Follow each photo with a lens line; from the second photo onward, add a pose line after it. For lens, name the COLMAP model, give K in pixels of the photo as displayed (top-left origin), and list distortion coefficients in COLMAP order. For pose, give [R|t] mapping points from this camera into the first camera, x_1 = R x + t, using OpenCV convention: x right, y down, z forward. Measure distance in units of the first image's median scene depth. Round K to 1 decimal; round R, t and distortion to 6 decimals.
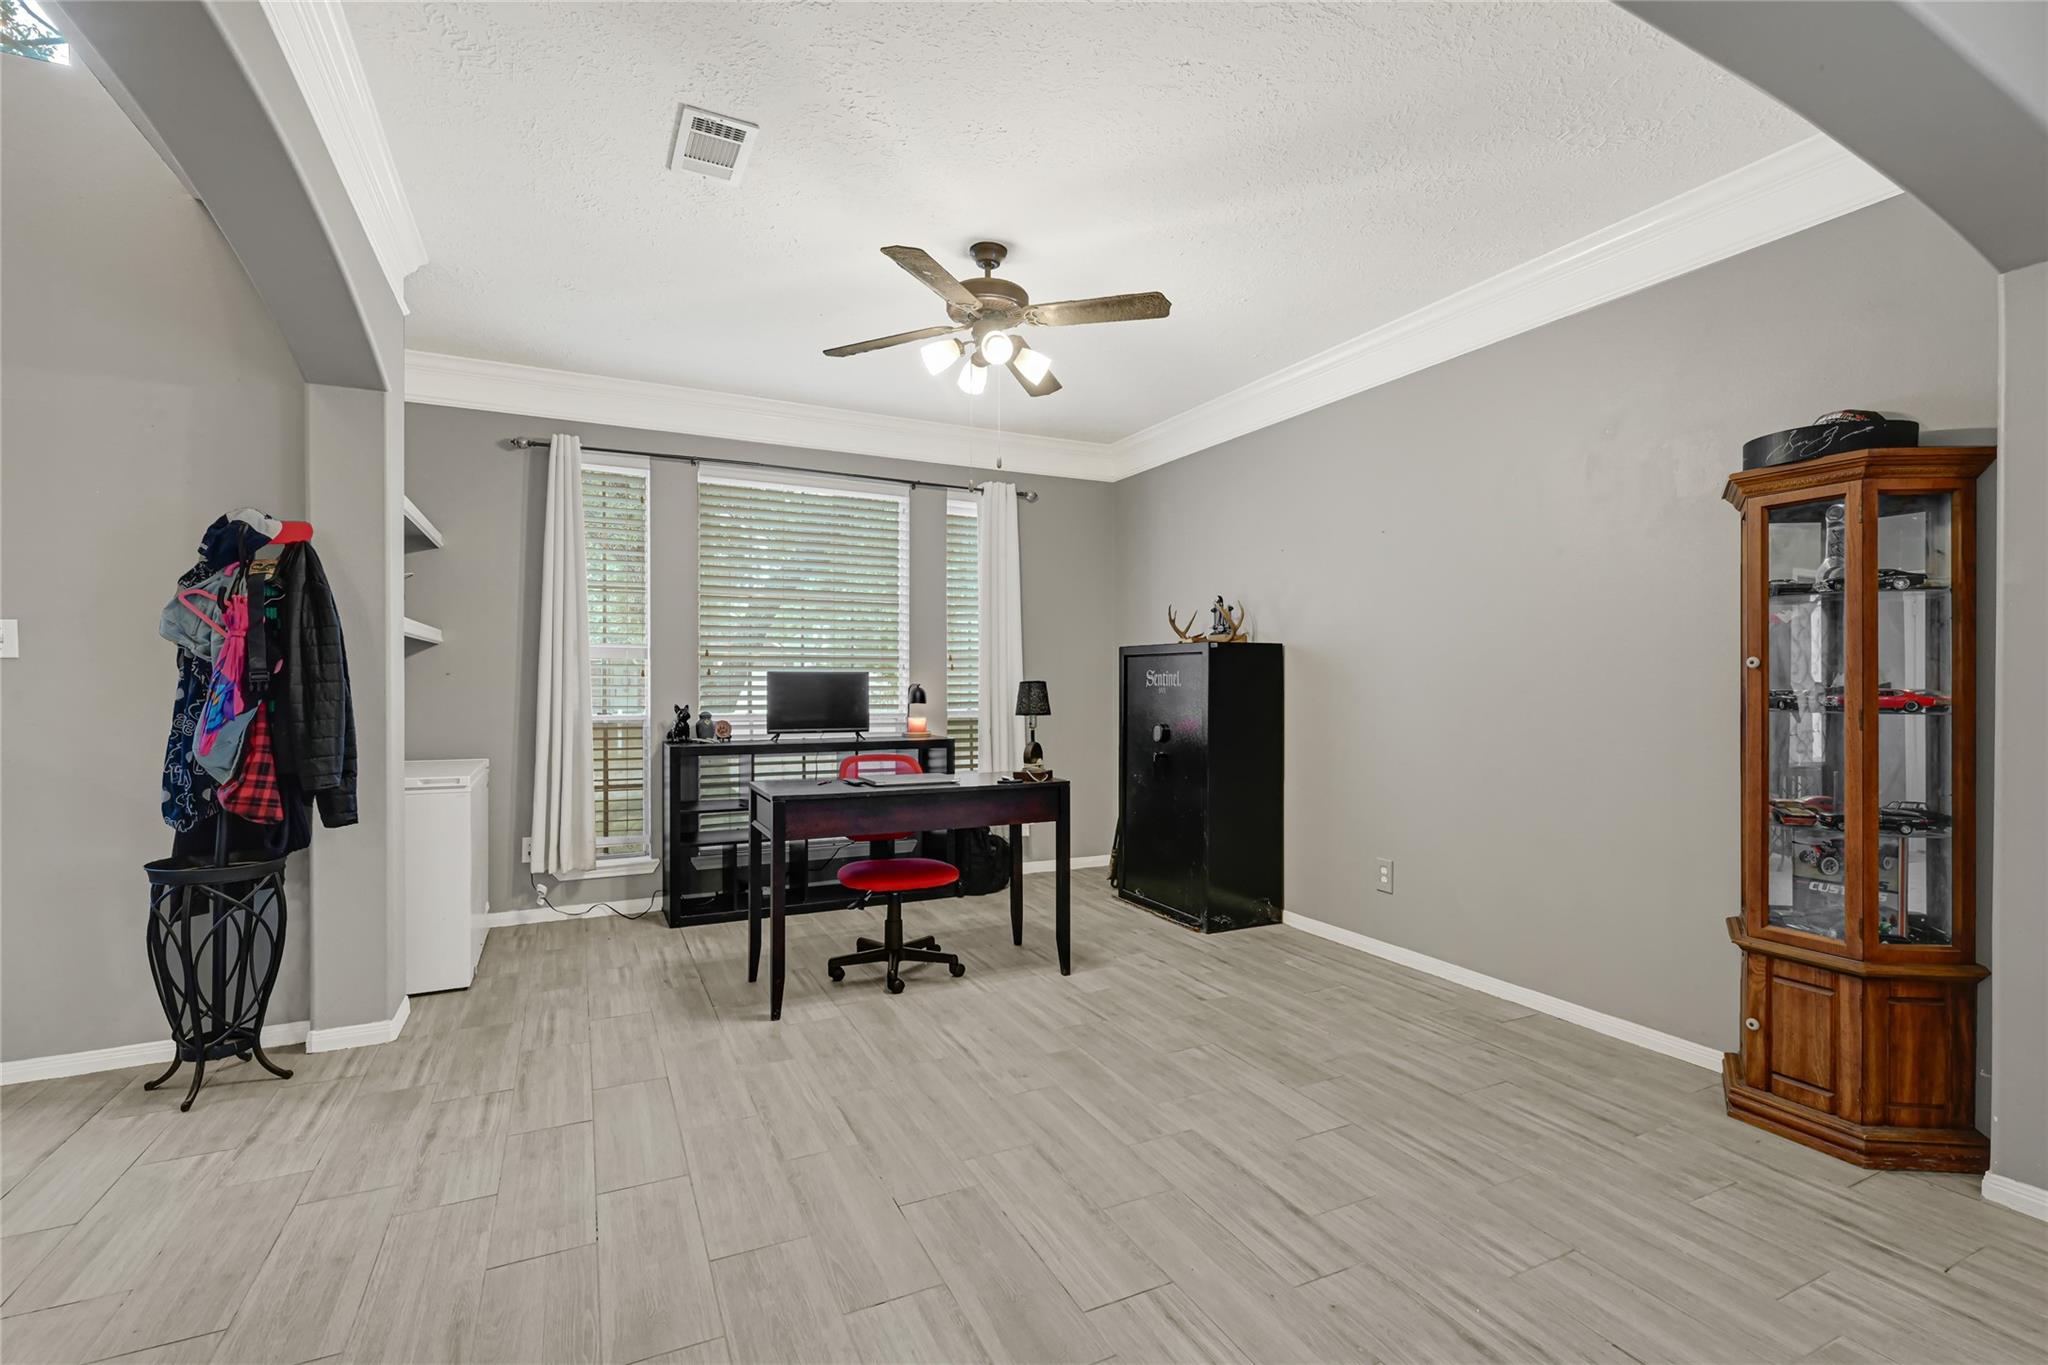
lens RADIAL K [[900.1, 0, 1021.3], [0, 900.1, 681.4], [0, 0, 1]] dist [0.000163, -0.000368]
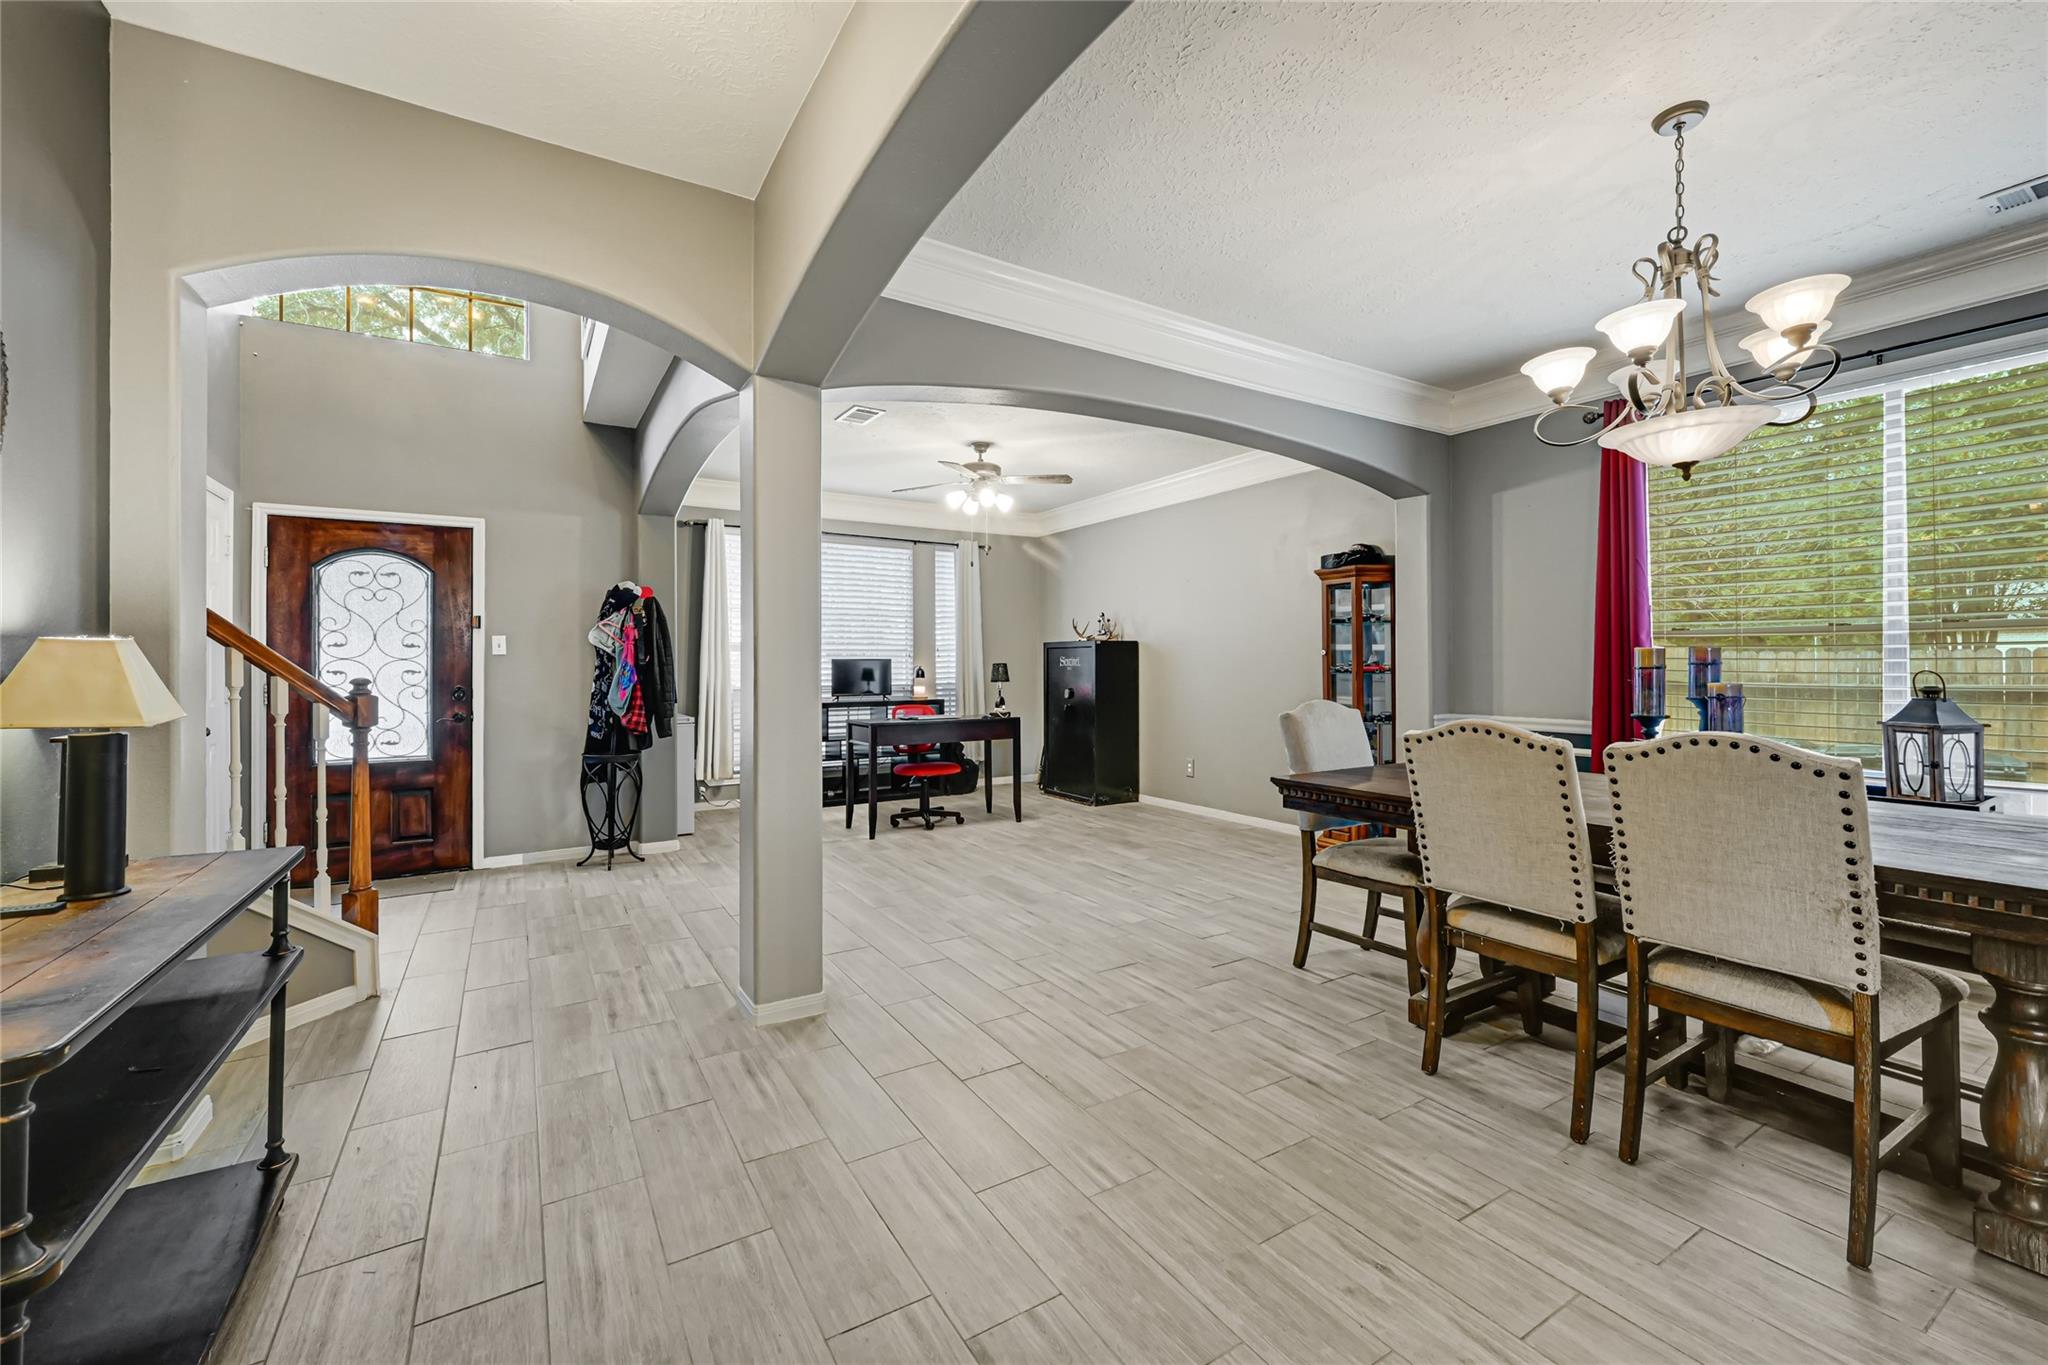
lens RADIAL K [[828.5, 0, 1024.6], [0, 828.5, 674.3], [0, 0, 1]] dist [0.000114, 0.000000]
pose [[0.994739, -0.008226, 0.102112, -0.105948], [0.007173, 0.999917, 0.010680, 0.004462], [-0.102192, -0.009892, 0.994716, -0.663487]]
